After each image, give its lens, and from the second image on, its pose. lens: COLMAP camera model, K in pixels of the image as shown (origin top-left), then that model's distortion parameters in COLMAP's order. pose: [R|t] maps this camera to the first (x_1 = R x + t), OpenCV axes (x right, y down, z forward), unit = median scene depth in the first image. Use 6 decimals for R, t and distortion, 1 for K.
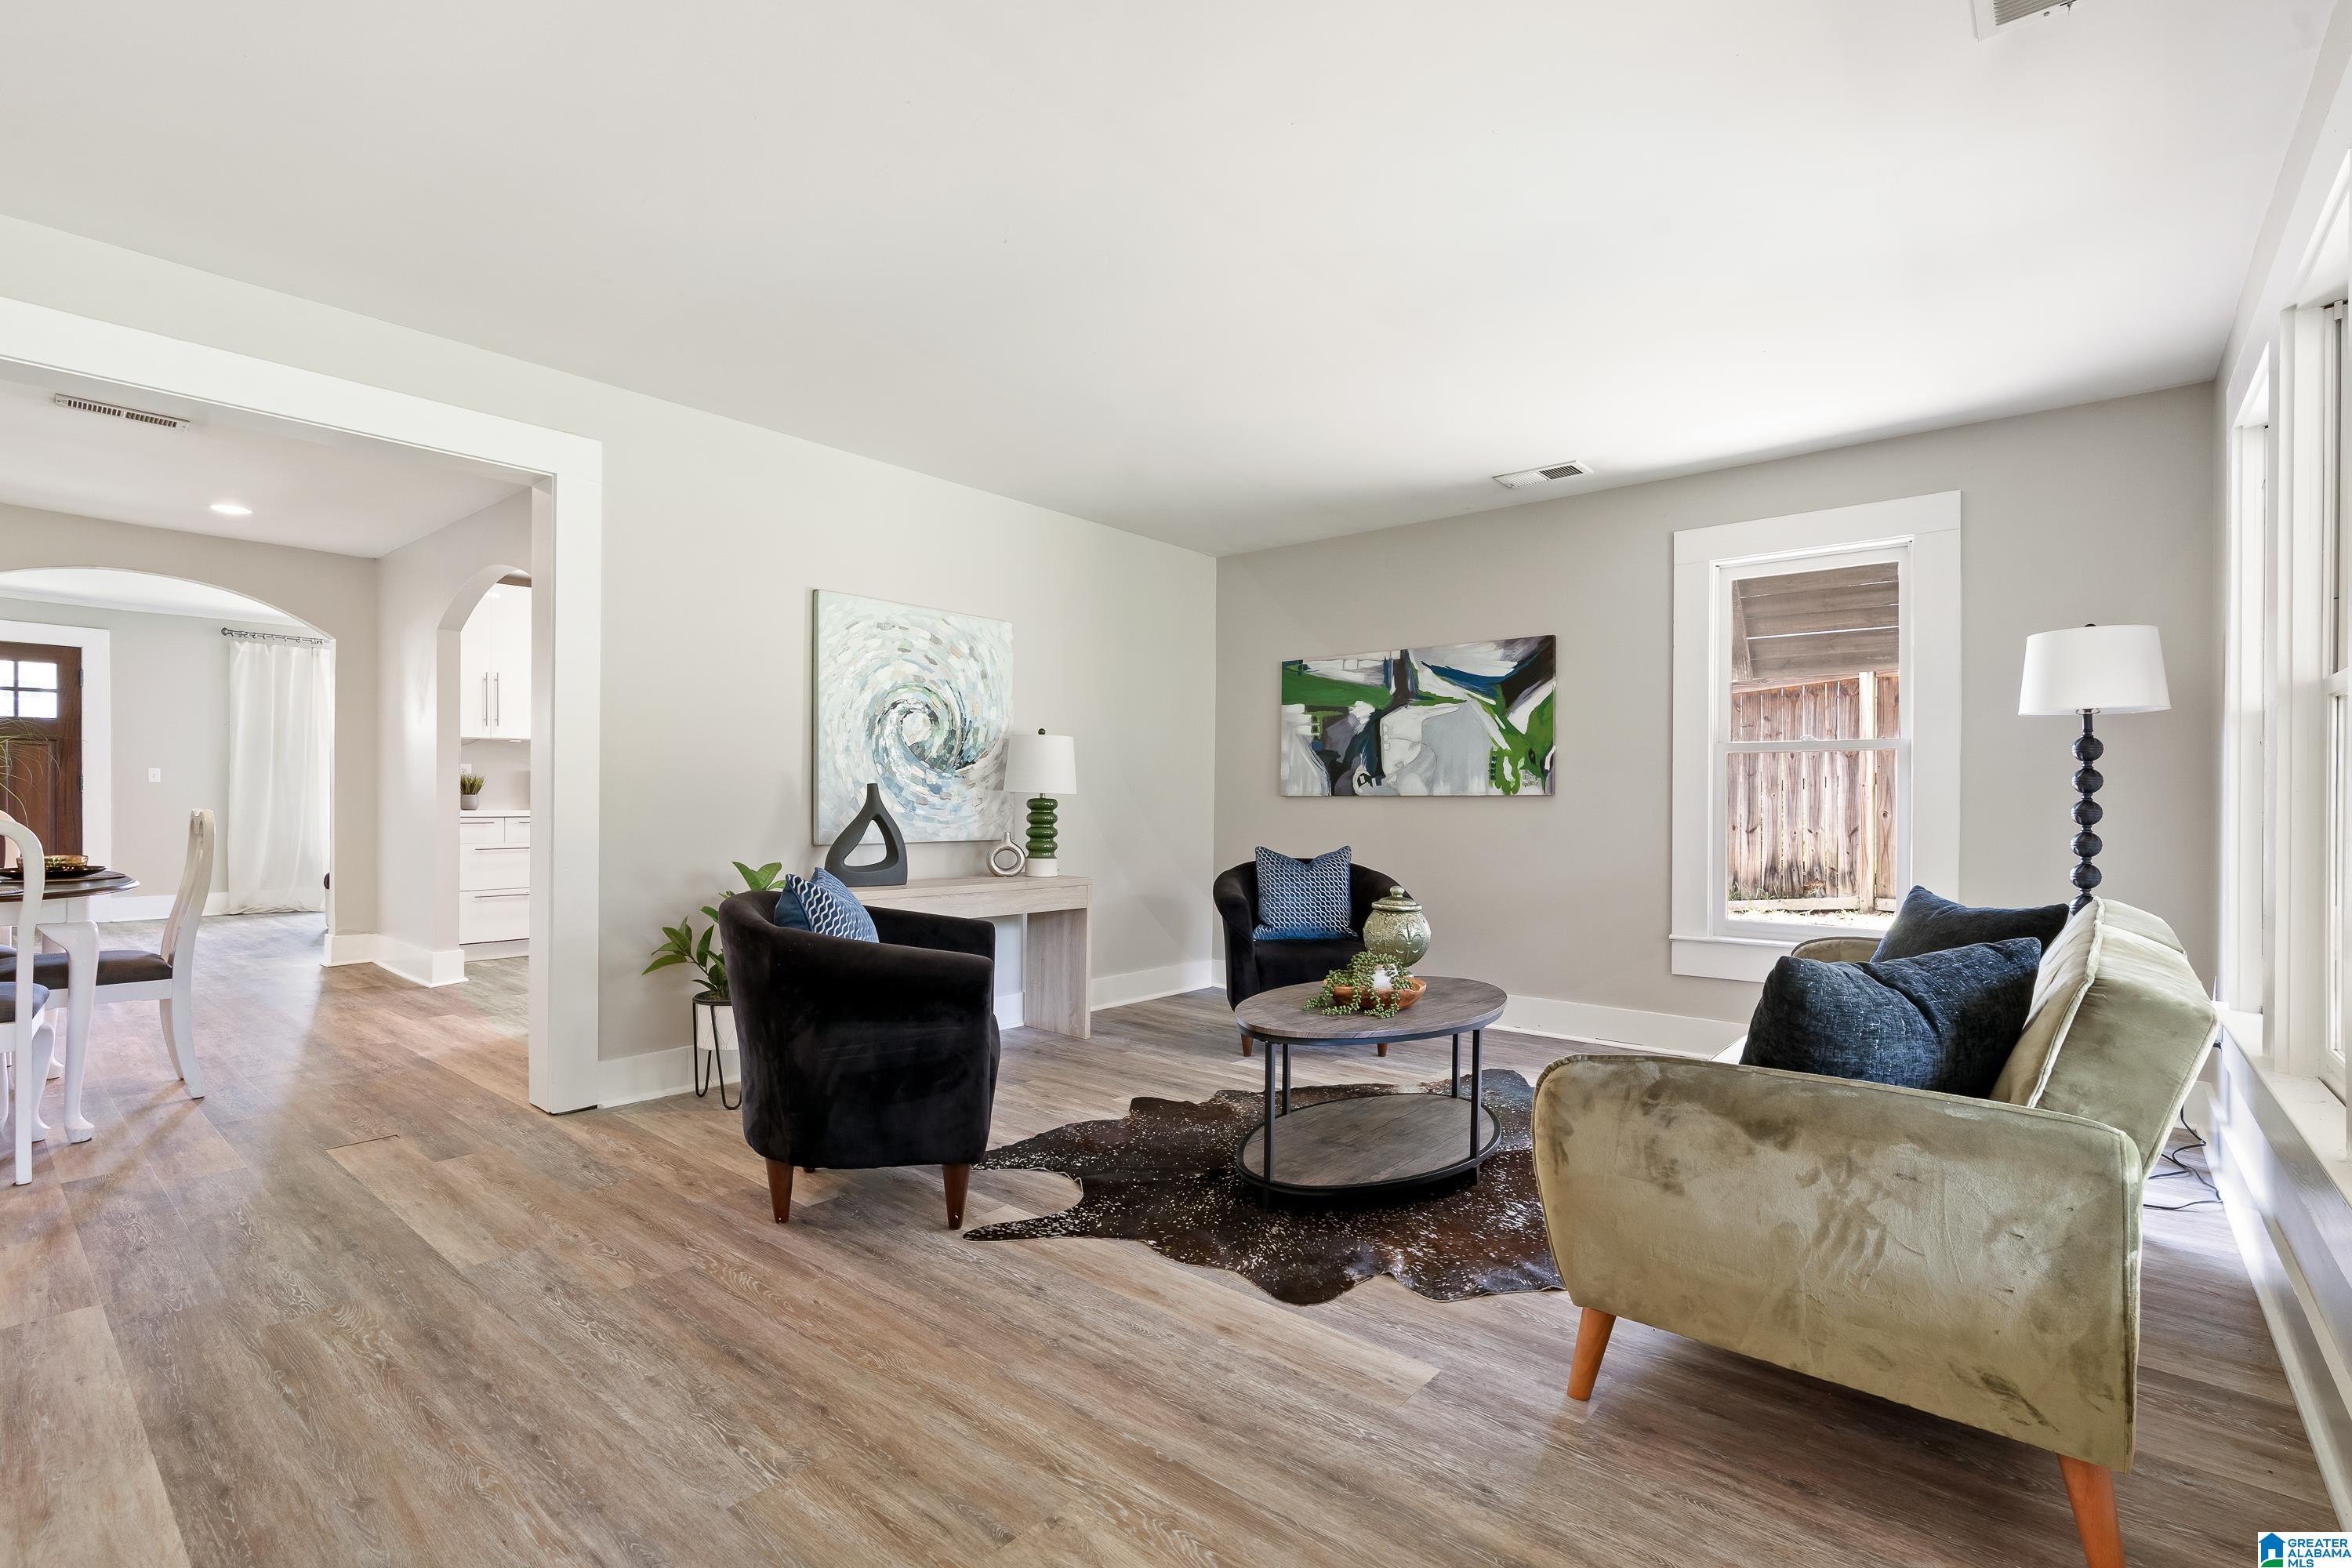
lens RADIAL K [[1080.1, 0, 1163.1], [0, 1080.1, 797.9], [0, 0, 1]] dist [-0.005787, 0.002714]
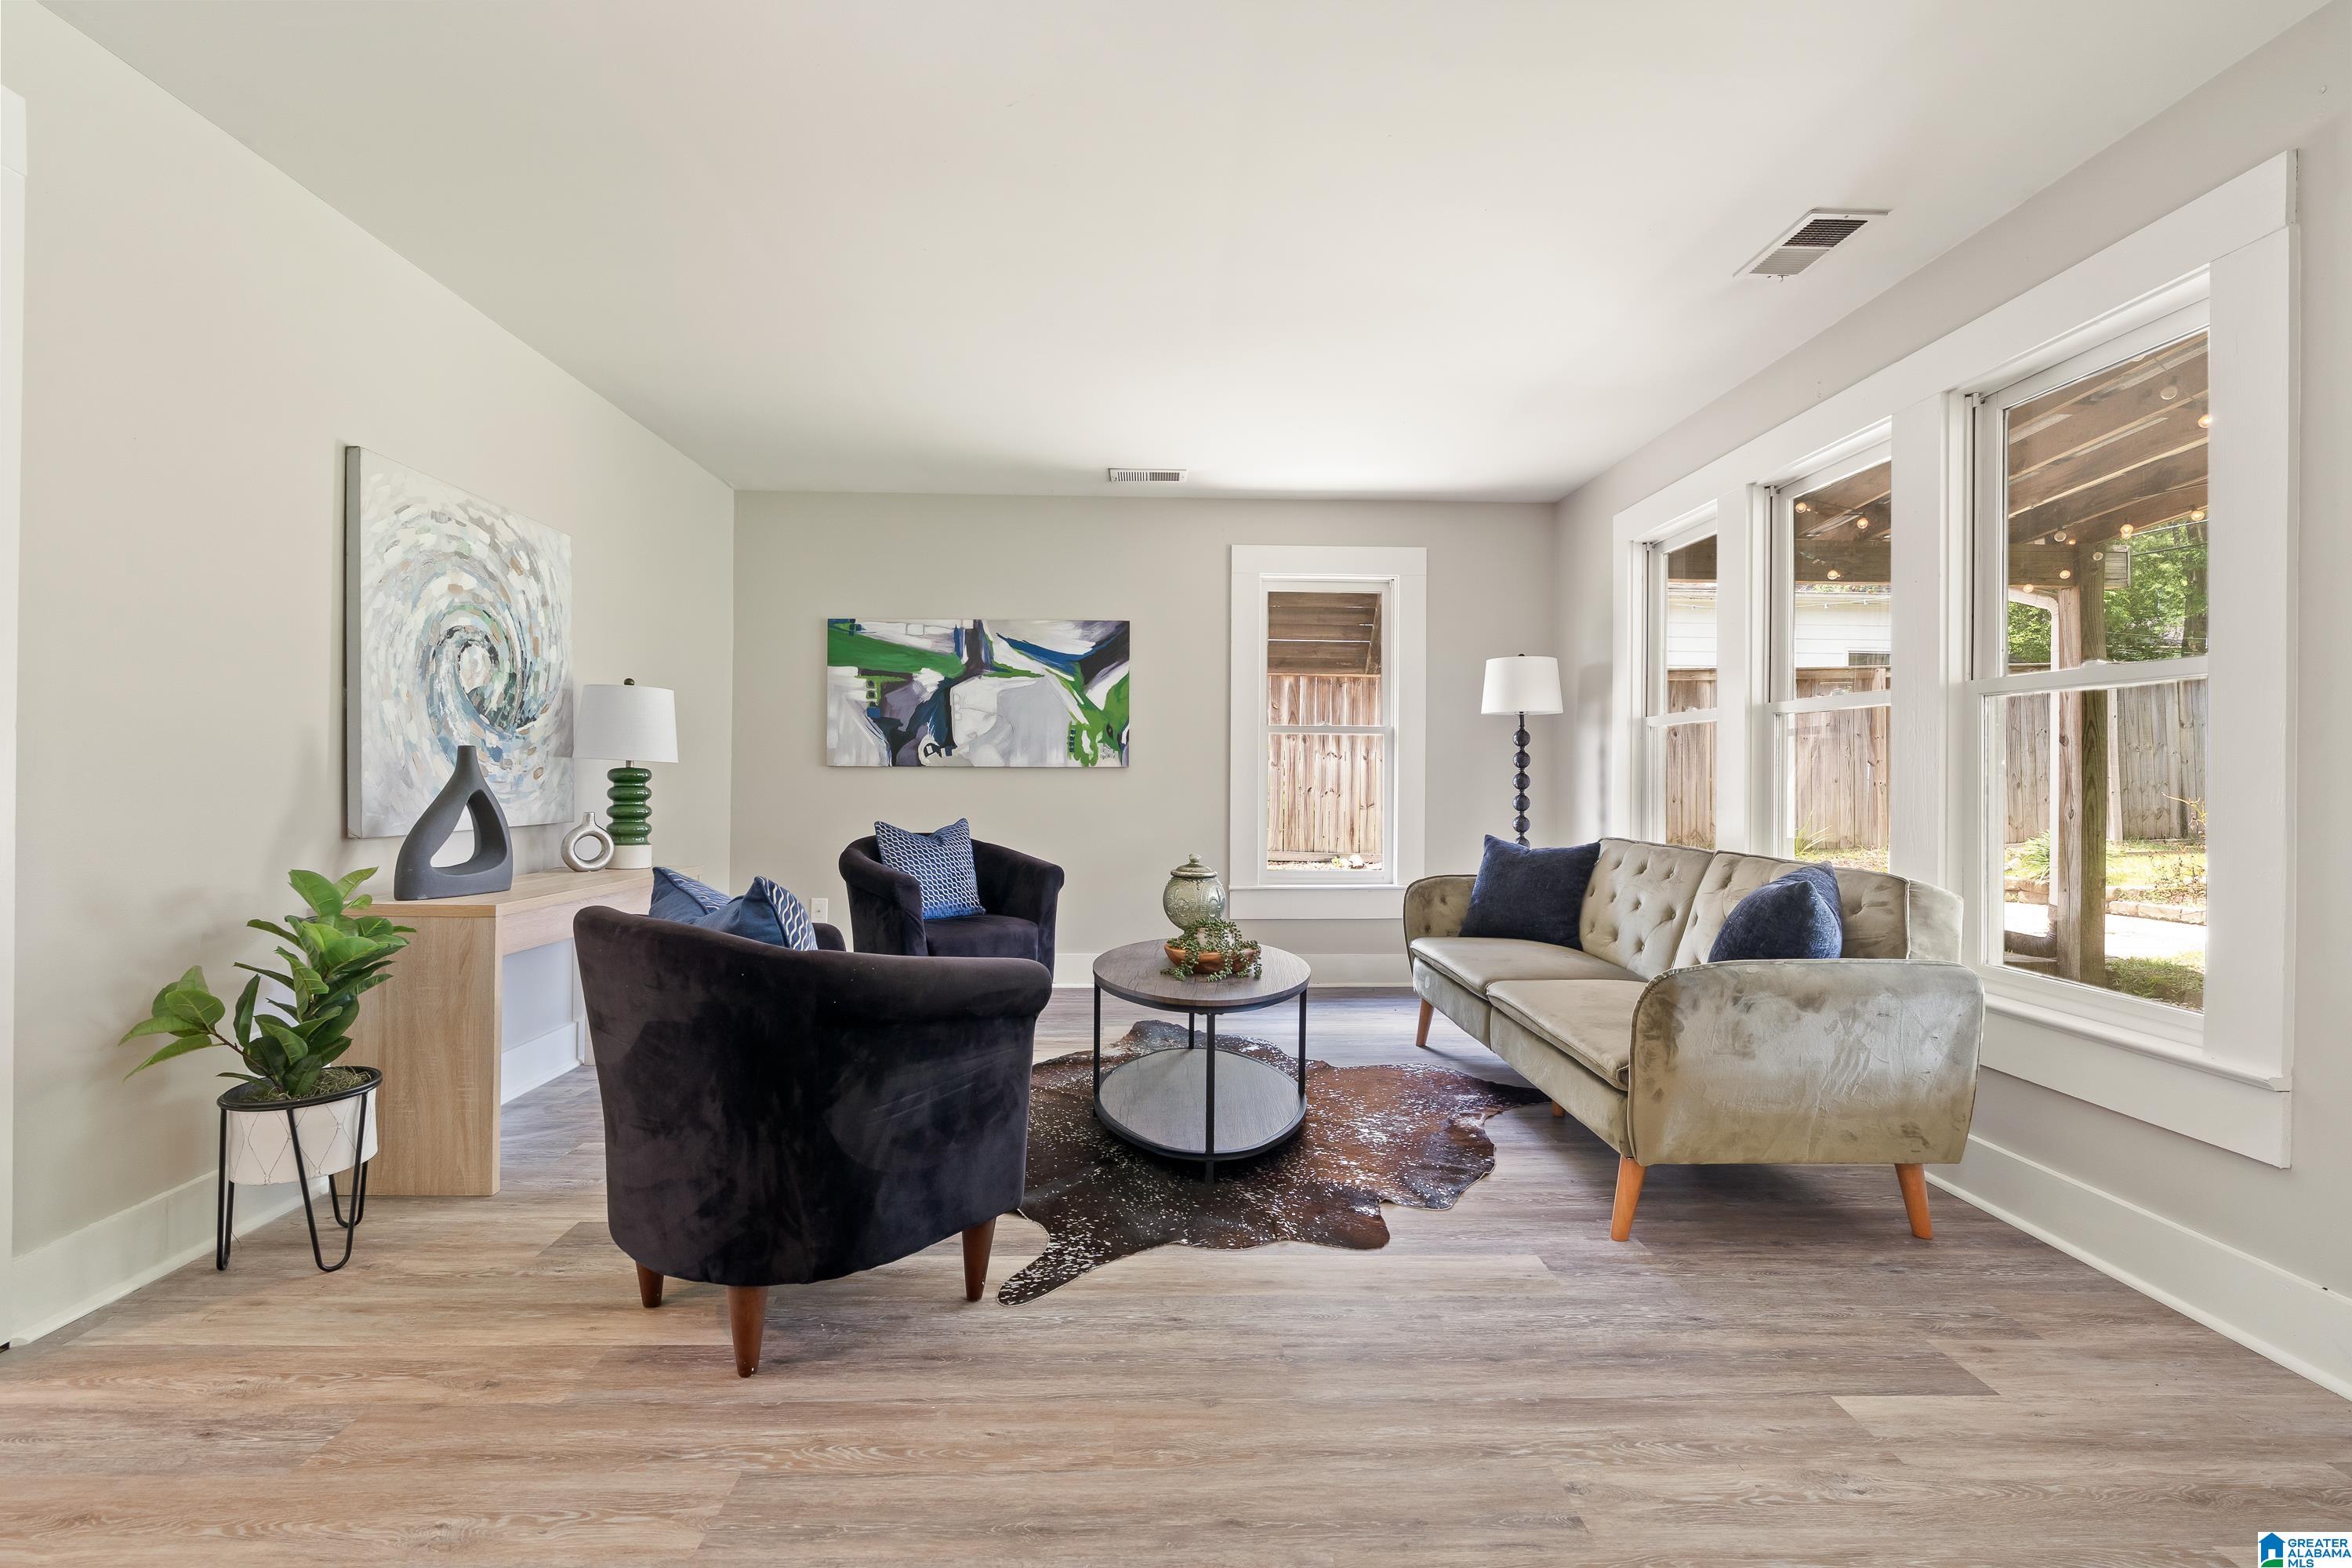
lens RADIAL K [[1080.1, 0, 1135.3], [0, 1080.1, 769.2], [0, 0, 1]] dist [-0.005787, 0.002714]
pose [[0.737855, 0.003044, 0.674952, -0.547518], [-0.004523, 0.999990, 0.000435, -0.000976], [-0.674944, -0.003374, 0.737861, 0.268503]]
